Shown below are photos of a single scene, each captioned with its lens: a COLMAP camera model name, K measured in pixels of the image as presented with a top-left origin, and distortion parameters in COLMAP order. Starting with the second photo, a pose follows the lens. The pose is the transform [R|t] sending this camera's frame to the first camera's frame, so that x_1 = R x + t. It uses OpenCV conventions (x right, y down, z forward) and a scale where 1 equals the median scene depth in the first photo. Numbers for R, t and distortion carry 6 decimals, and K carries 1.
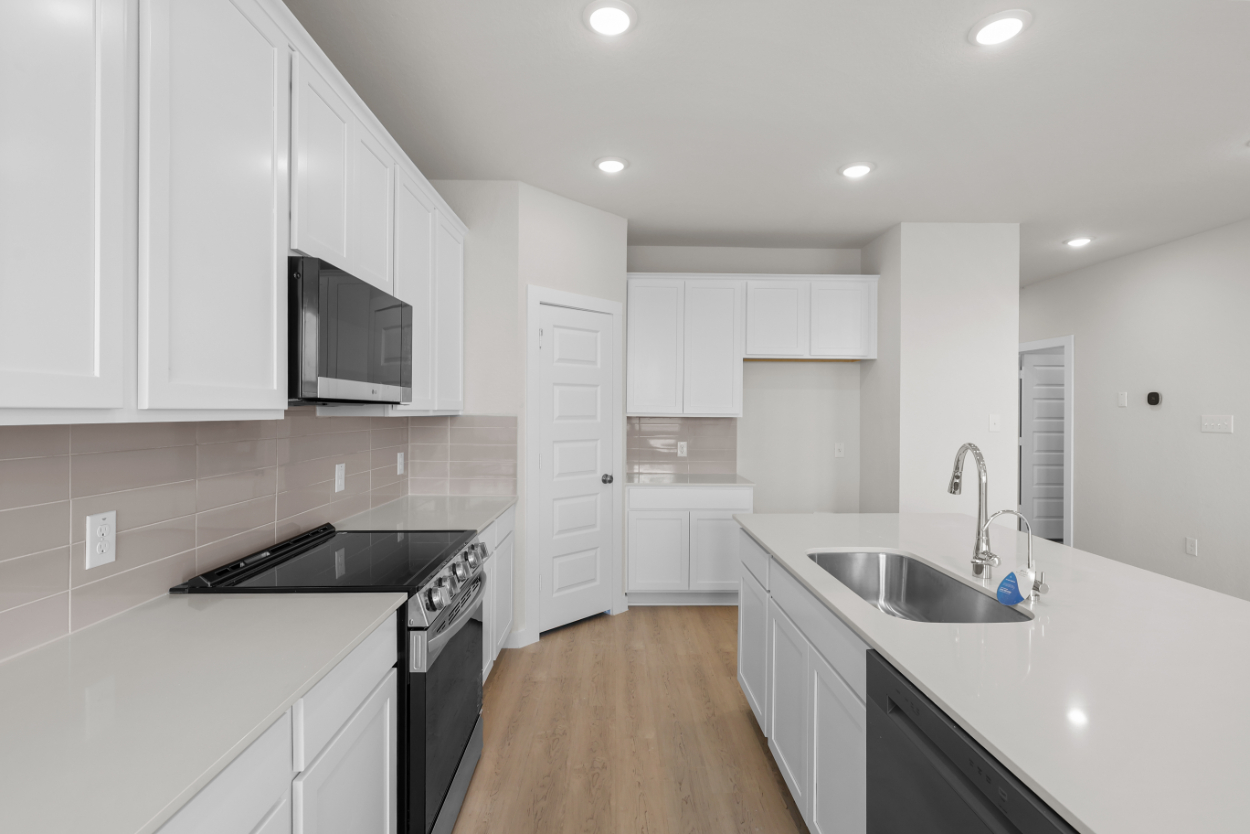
lens RADIAL K [[576.7, 0, 625.5], [0, 576.7, 411.8], [0, 0, 1]] dist [-0.002185, 0.001344]
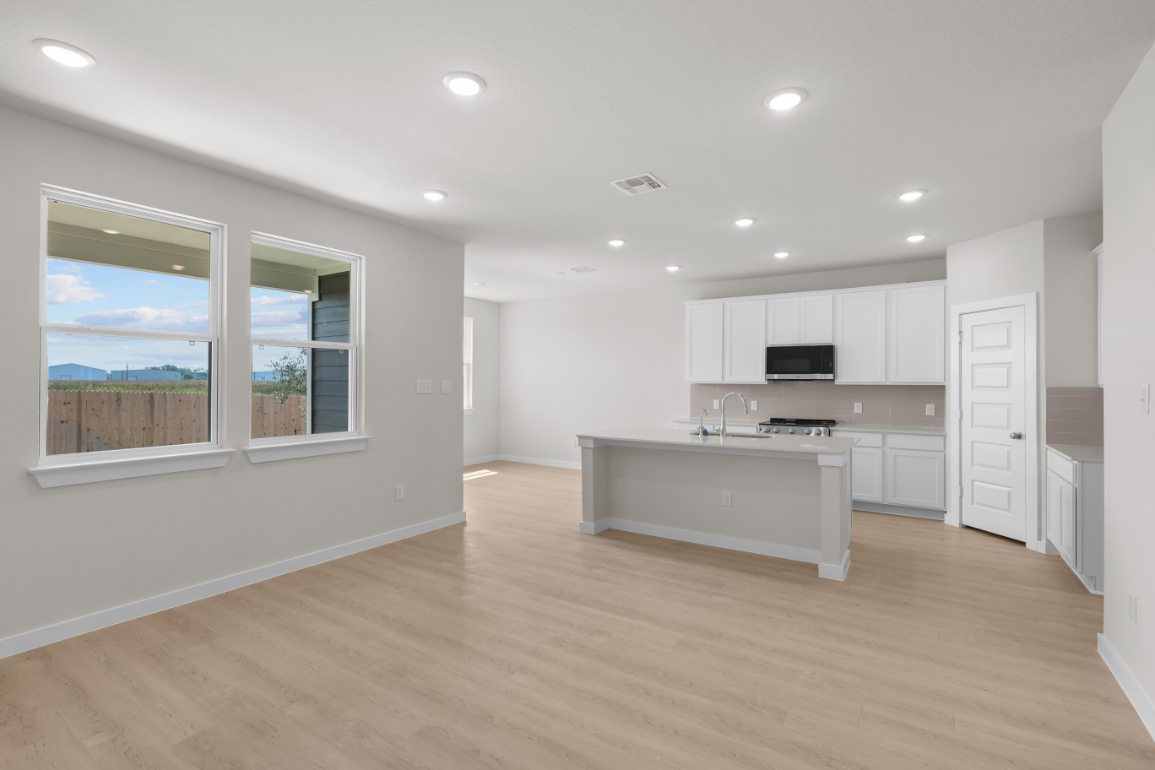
lens RADIAL K [[532.8, 0, 582.0], [0, 532.8, 380.3], [0, 0, 1]] dist [-0.002185, 0.001344]
pose [[-0.559016, -0.010384, -0.829092, 1.717300], [-0.007765, 0.999943, -0.007289, 0.012342], [0.829120, 0.002363, -0.559065, 1.004189]]
